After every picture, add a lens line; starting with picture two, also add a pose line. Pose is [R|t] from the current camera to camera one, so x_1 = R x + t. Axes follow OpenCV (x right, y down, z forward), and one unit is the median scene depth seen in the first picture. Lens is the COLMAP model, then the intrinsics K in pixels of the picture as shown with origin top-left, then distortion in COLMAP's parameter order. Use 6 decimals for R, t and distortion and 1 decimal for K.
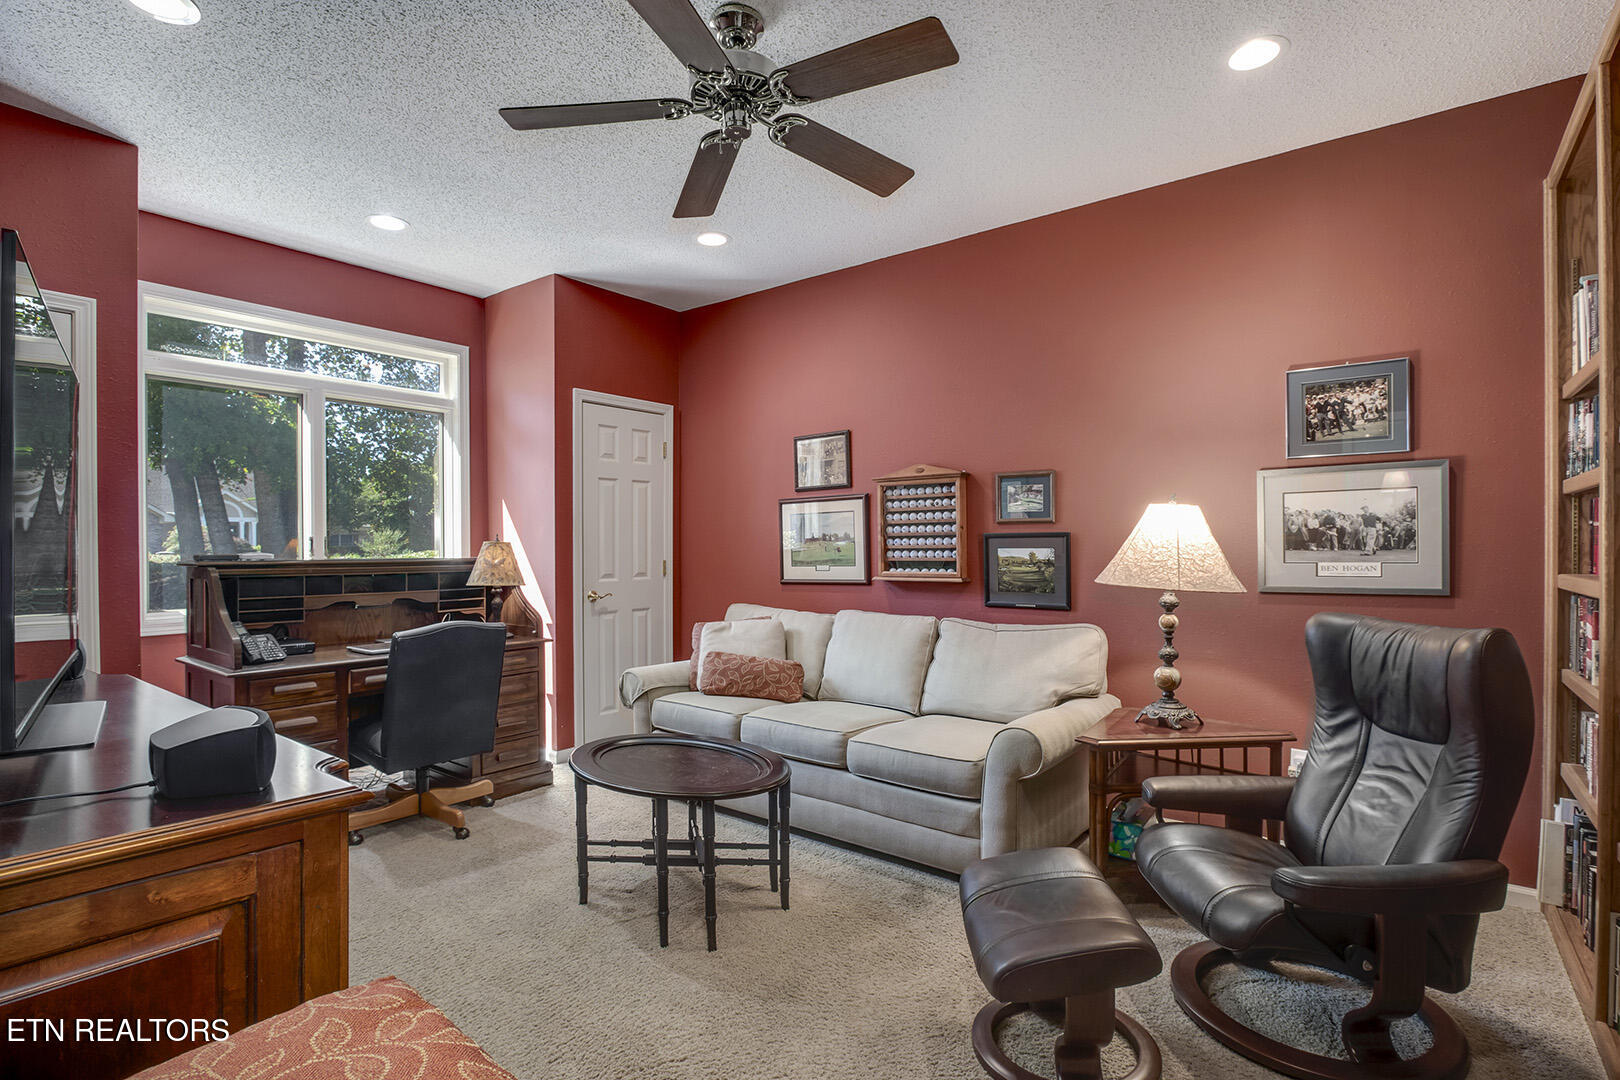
lens RADIAL K [[777.2, 0, 806.9], [0, 777.2, 546.4], [0, 0, 1]] dist [-0.025202, 0.003950]
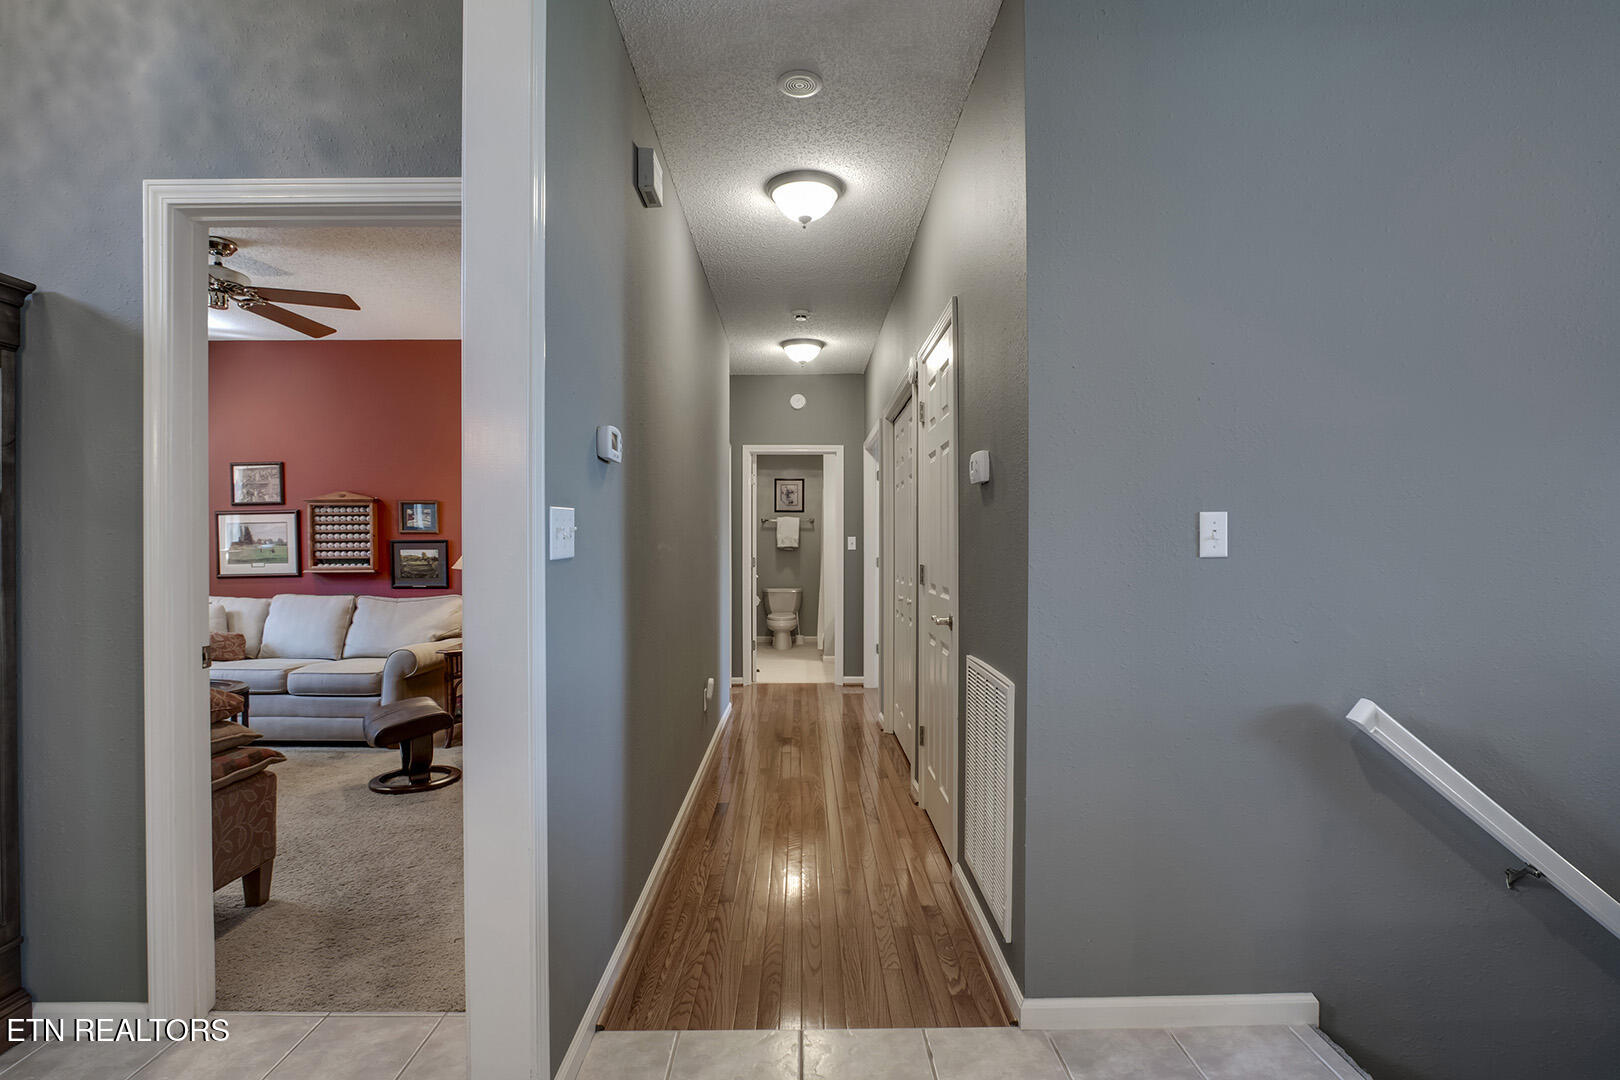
lens RADIAL K [[777.2, 0, 817.0], [0, 777.2, 553.2], [0, 0, 1]] dist [-0.025202, 0.003950]
pose [[0.772999, -0.002196, 0.634404, -0.081108], [-0.001623, 0.999984, 0.005439, -0.000483], [-0.634405, -0.005234, 0.772983, -0.672610]]
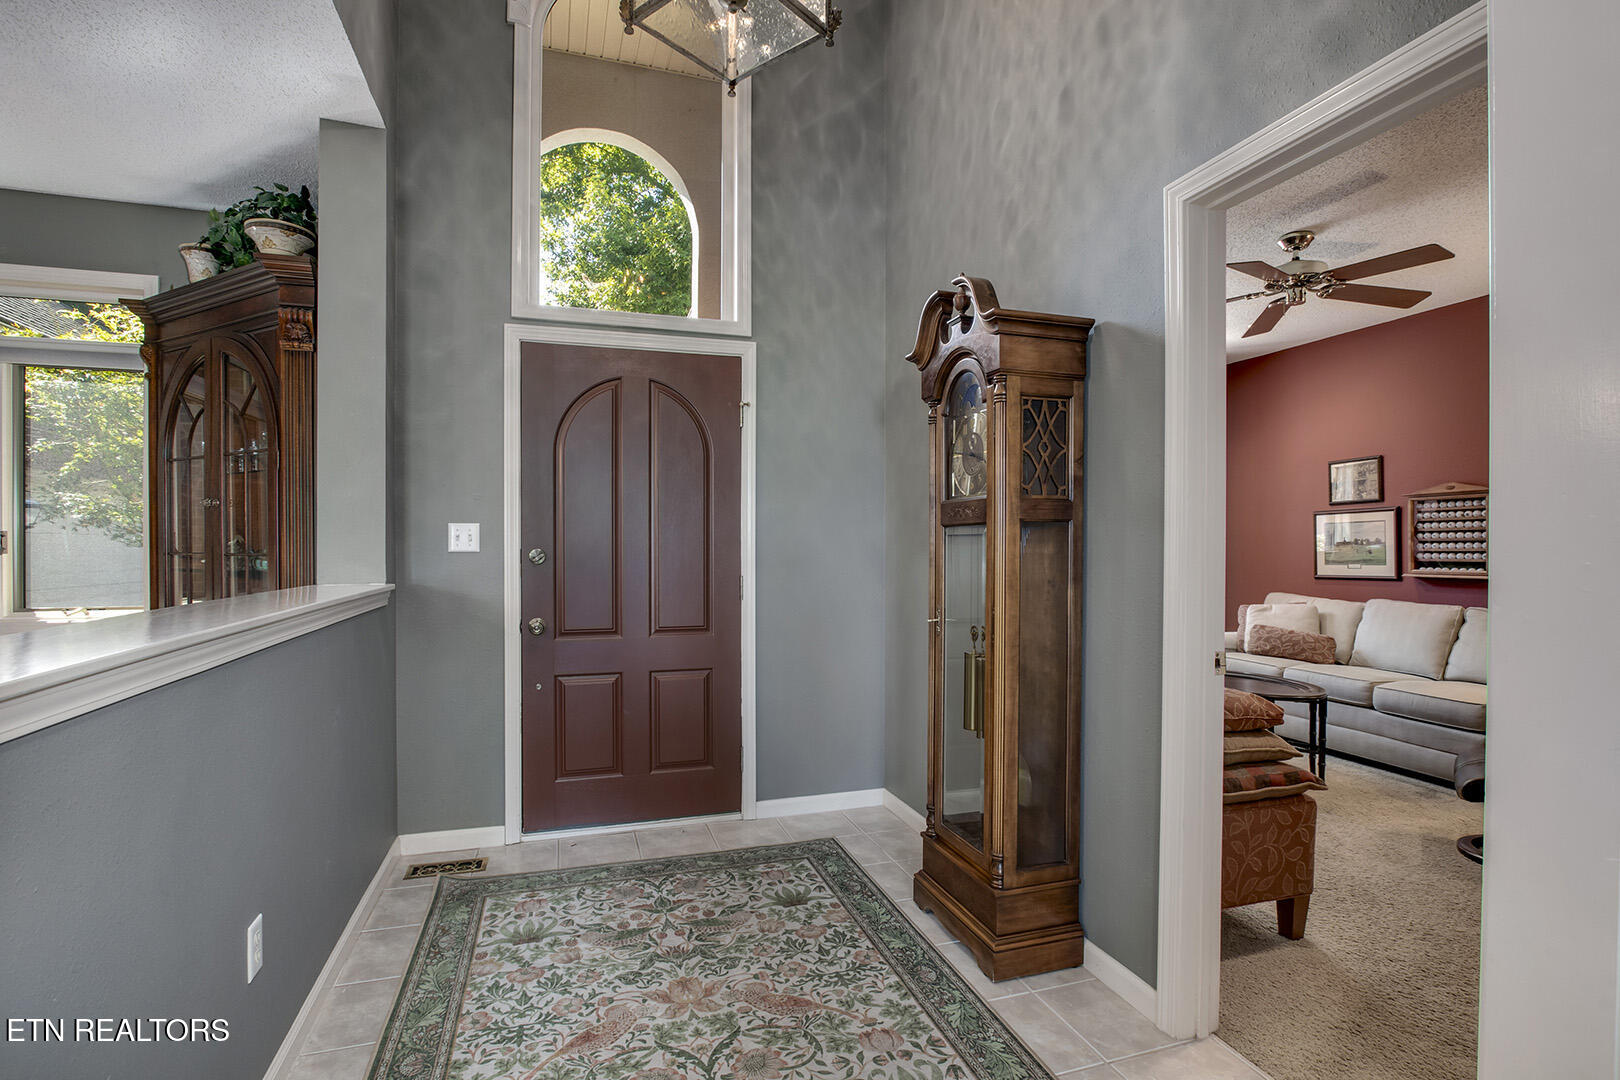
lens RADIAL K [[777.2, 0, 811.8], [0, 777.2, 552.6], [0, 0, 1]] dist [-0.025202, 0.003950]
pose [[0.828795, 0.010206, -0.559459, -0.013226], [-0.005775, 0.999936, 0.009686, -0.001141], [0.559522, -0.004797, 0.828802, -0.569896]]
